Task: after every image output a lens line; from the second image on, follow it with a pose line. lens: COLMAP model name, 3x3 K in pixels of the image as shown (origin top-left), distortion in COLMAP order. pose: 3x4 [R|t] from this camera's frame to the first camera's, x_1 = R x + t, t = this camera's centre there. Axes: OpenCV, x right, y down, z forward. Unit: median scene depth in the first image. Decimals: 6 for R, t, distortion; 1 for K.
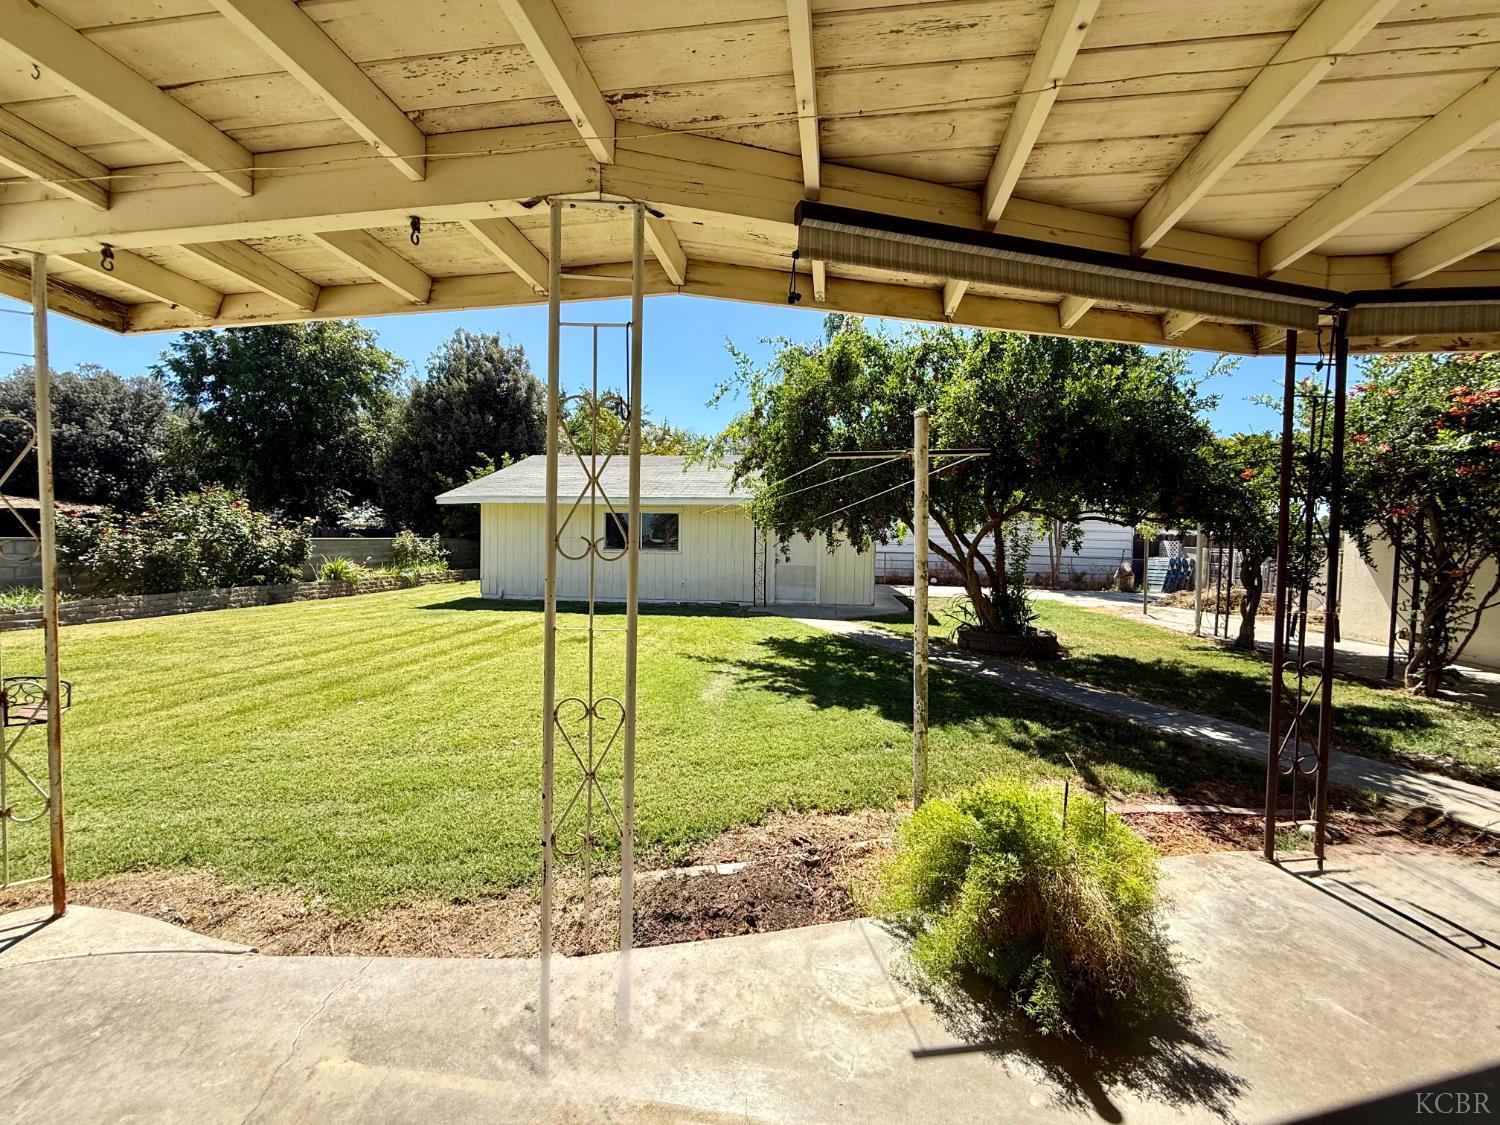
lens RADIAL K [[596.8, 0, 743.6], [0, 596.8, 559.7], [0, 0, 1]] dist [-0.000804, 0.000173]
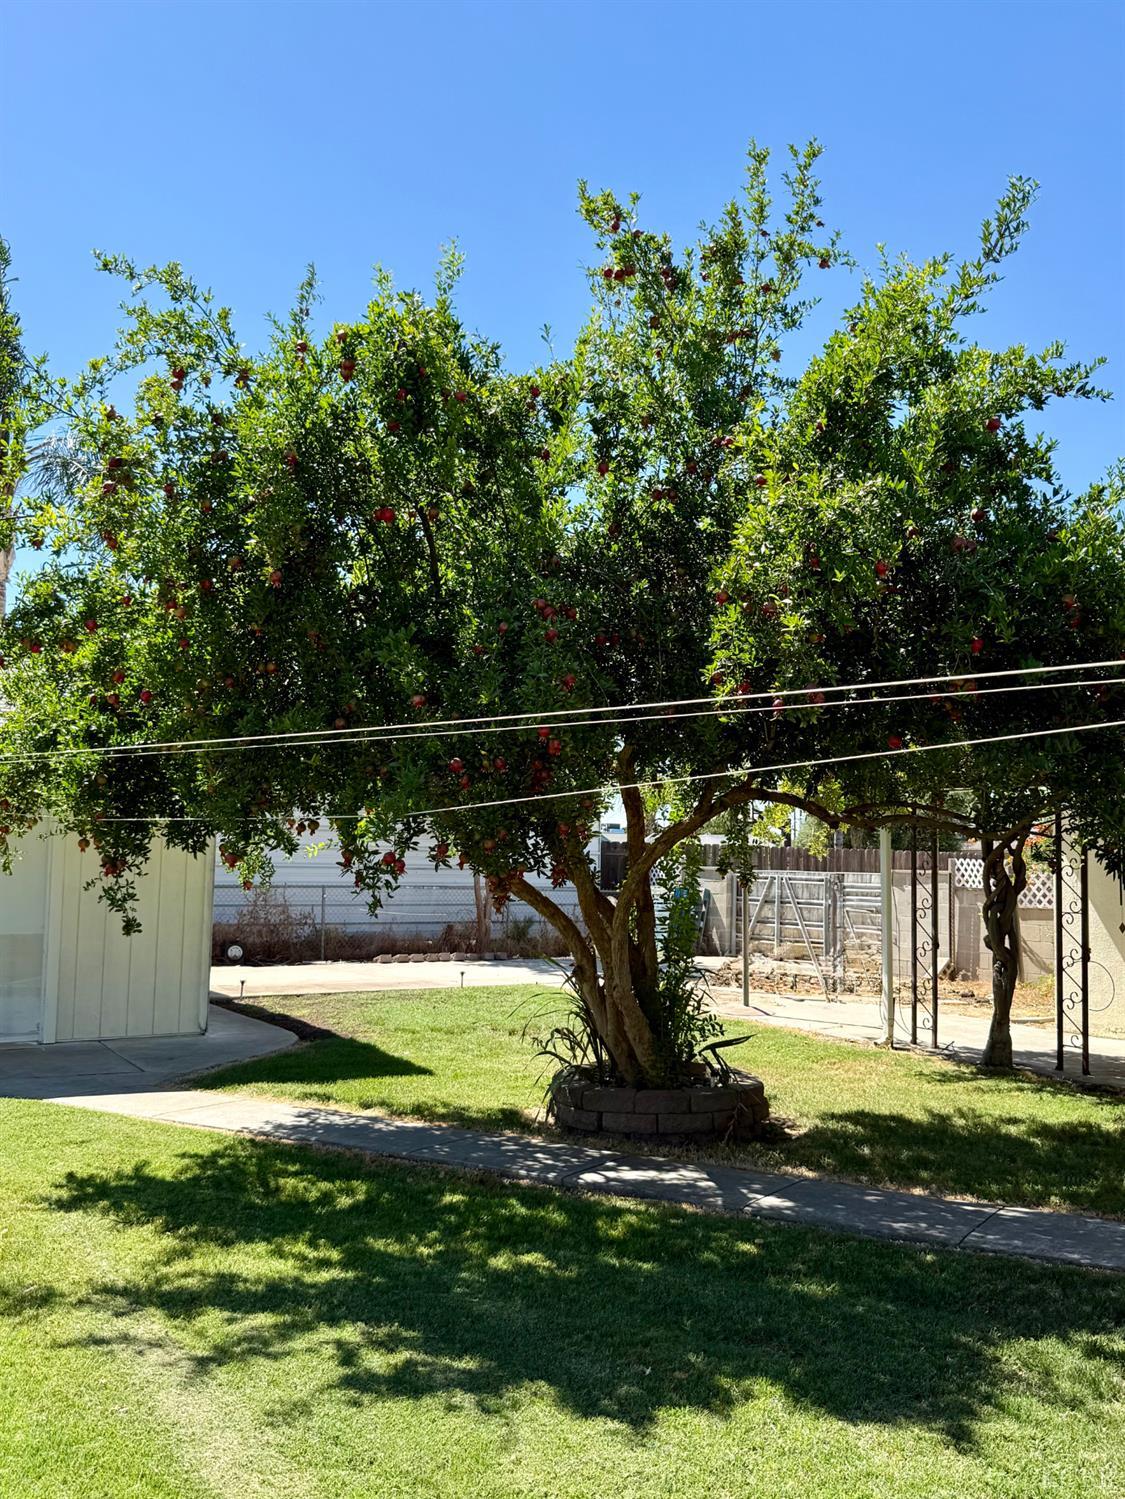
lens RADIAL K [[1368.1, 0, 562.3], [0, 1368.1, 753.3], [0, 0, 1]] dist [0.048673, -0.007864]
pose [[0.794607, 0.041354, 0.605714, -0.206172], [0.019751, 0.995389, -0.093869, -0.019734], [-0.606803, 0.086553, 0.790126, 0.250412]]
